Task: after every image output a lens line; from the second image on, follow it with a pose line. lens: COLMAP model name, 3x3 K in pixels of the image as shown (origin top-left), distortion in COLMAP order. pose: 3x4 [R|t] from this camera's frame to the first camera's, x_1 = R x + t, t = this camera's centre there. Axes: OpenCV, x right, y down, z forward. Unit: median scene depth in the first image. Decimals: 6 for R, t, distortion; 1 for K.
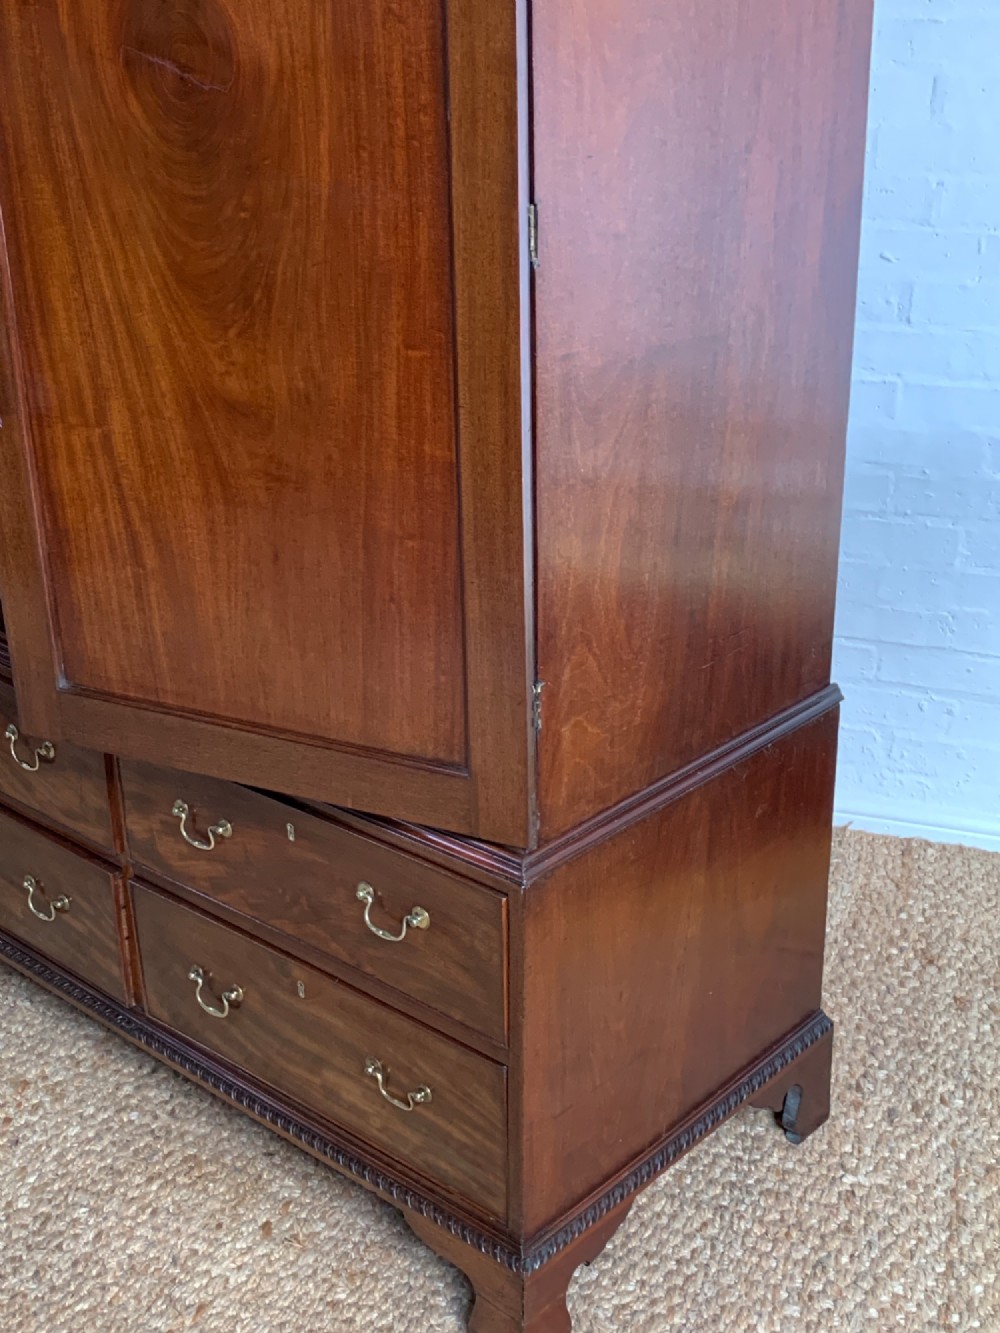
lens RADIAL K [[1737.1, 0, 510.6], [0, 1737.1, 671.3], [0, 0, 1]] dist [0.099172, 0.000000]
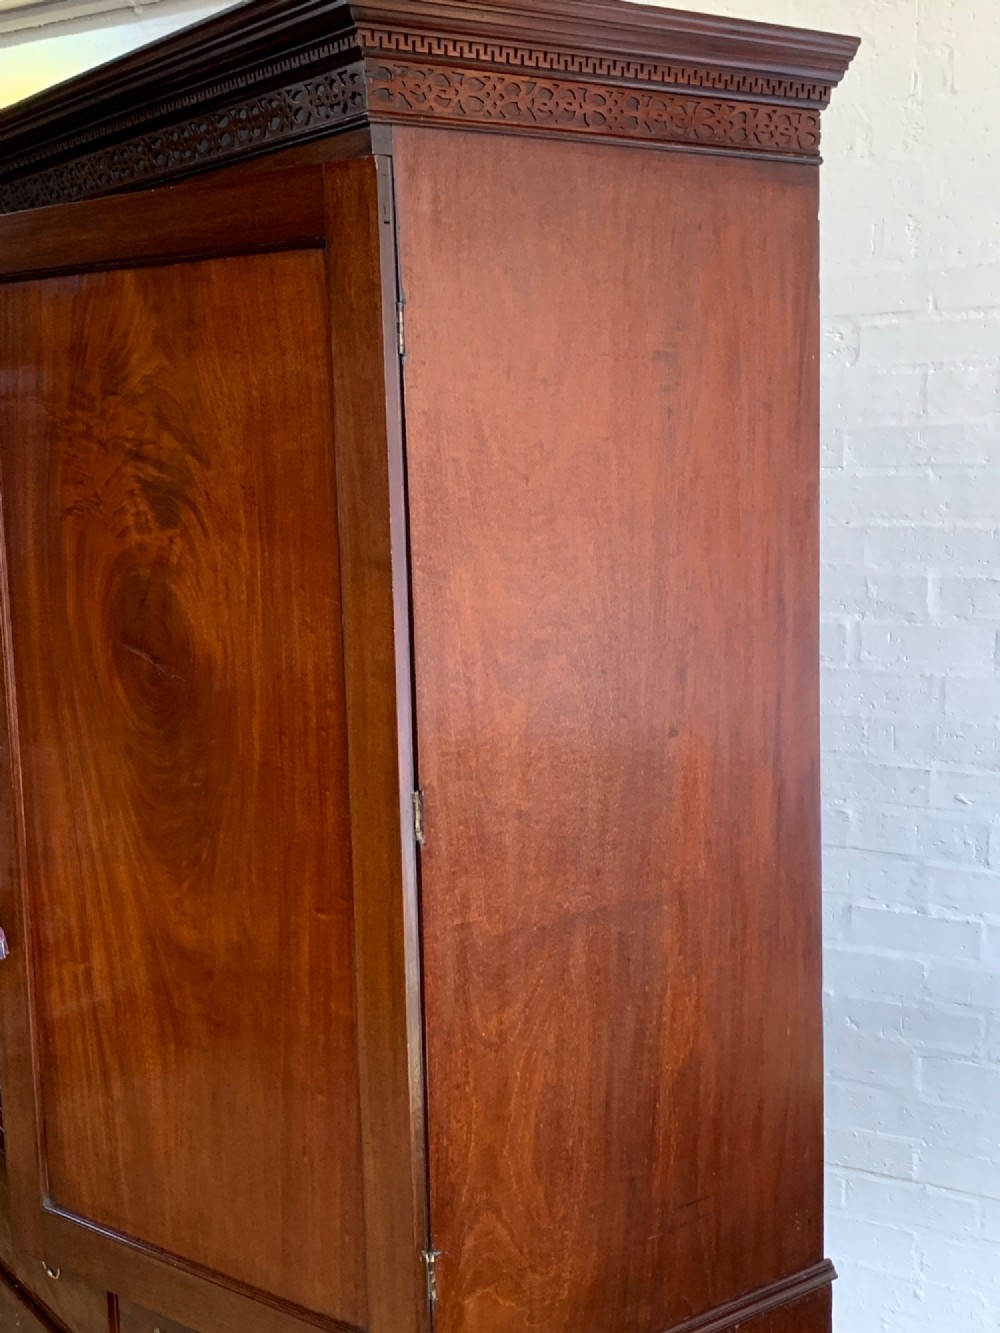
lens RADIAL K [[1737.1, 0, 520.1], [0, 1737.1, 673.9], [0, 0, 1]] dist [0.099172, 0.000000]
pose [[0.980468, 0.017405, -0.195908, 0.250108], [-0.065894, 0.967580, -0.243817, -0.069595], [0.185313, 0.251964, 0.949828, -0.023494]]
